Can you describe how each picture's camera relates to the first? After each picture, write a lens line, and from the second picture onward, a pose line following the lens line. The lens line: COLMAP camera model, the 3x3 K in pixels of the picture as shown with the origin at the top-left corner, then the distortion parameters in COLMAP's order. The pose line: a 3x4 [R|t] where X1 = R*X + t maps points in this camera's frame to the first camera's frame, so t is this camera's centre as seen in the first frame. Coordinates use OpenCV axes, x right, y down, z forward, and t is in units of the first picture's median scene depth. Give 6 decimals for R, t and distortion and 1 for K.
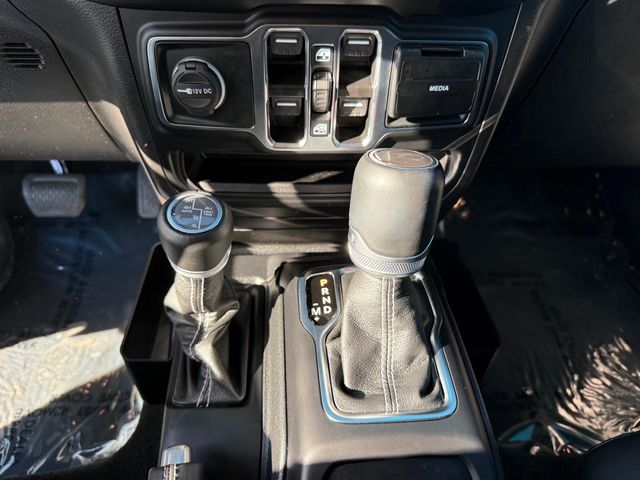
lens RADIAL K [[461.9, 0, 320.0], [0, 461.9, 240.0], [0, 0, 1]] dist [0.047909, -0.099753]
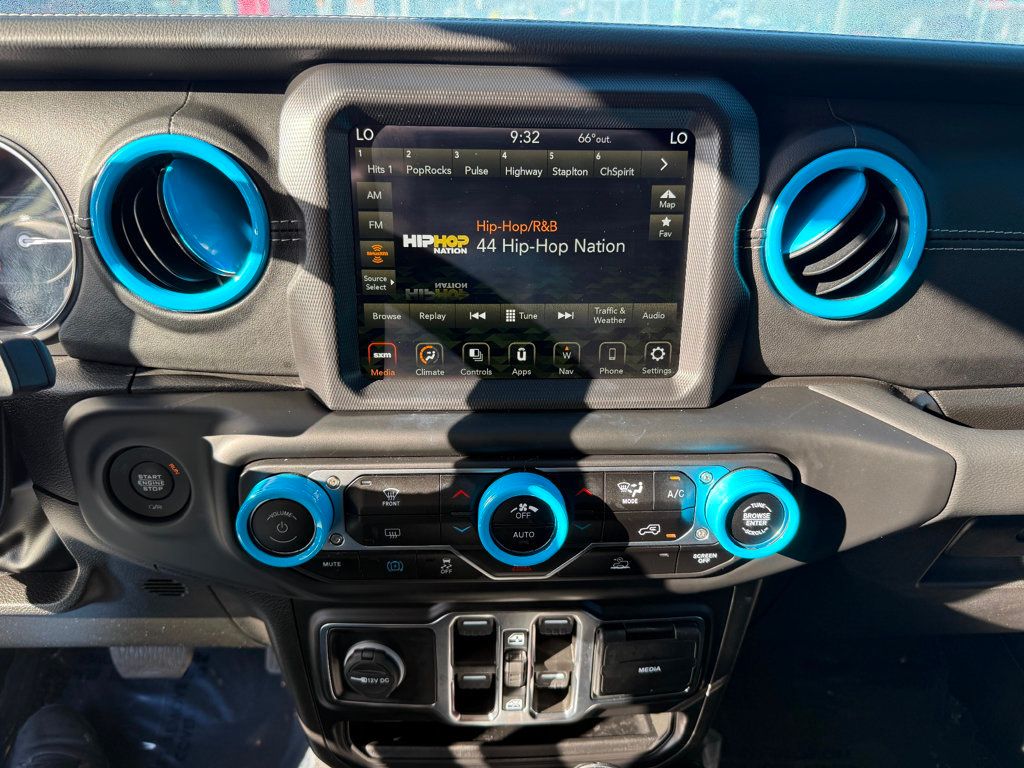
lens RADIAL K [[720.3, 0, 515.2], [0, 720.3, 391.6], [0, 0, 1]] dist [0.105399, -0.174708]
pose [[0.999852, -0.003741, -0.016770, 0.028086], [-0.000482, 0.969515, -0.245033, -0.475857], [0.017175, 0.245005, 0.969370, -0.437247]]
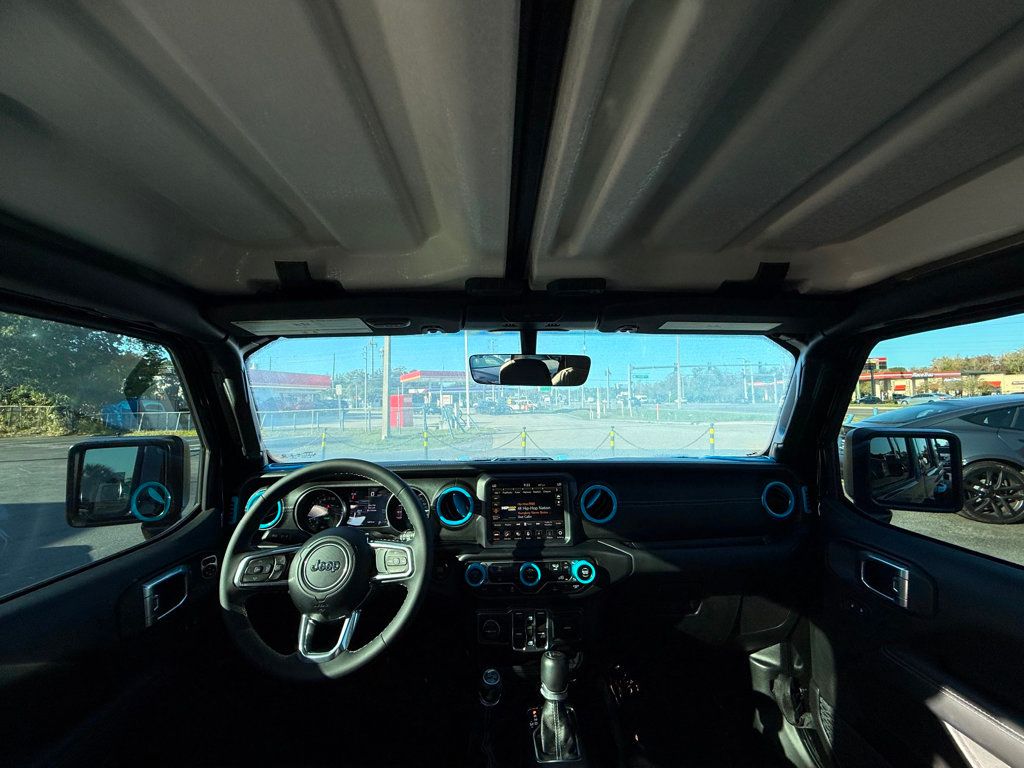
lens RADIAL K [[402.9, 0, 512.5], [0, 402.9, 385.9], [0, 0, 1]] dist [0.000351, 0.000246]
pose [[0.998523, -0.046563, -0.027992, 0.035116], [0.015147, 0.733390, -0.679639, 0.305491], [0.052175, 0.678212, 0.733012, -2.031673]]
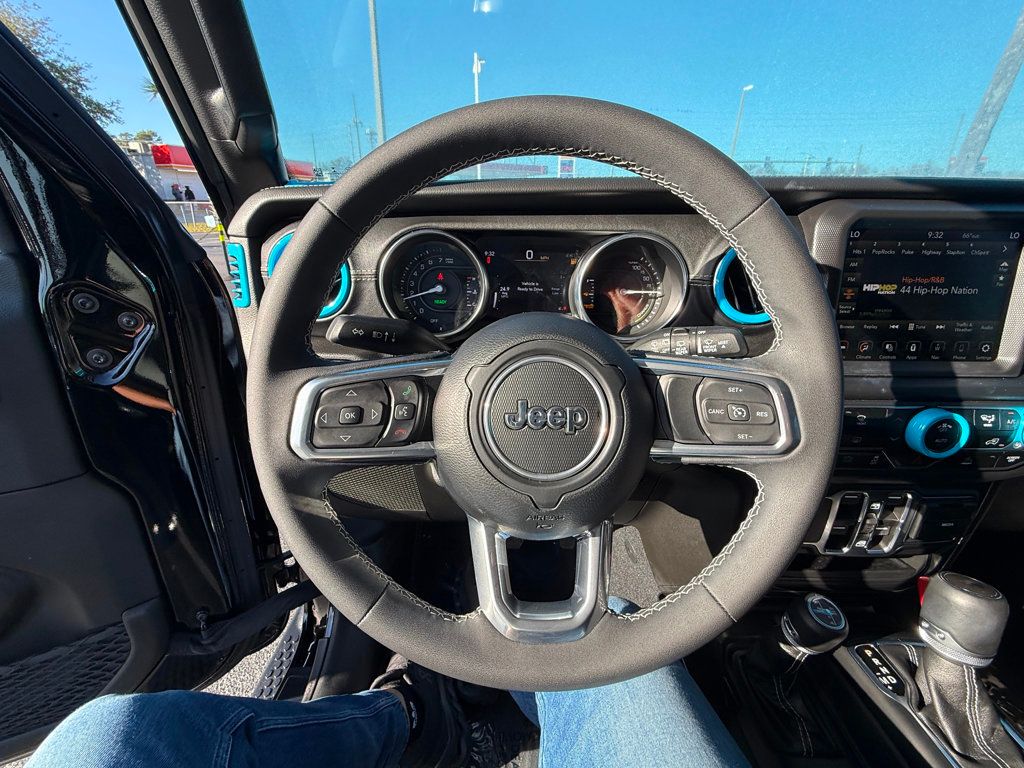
lens RADIAL K [[423.5, 0, 512.0], [0, 423.5, 384.0], [0, 0, 1]] dist [-0.001420, -0.000322]
pose [[0.997458, 0.007451, -0.070872, -1.085261], [-0.028626, 0.952644, -0.302738, -0.292413], [0.065260, 0.303997, 0.950435, -0.591988]]
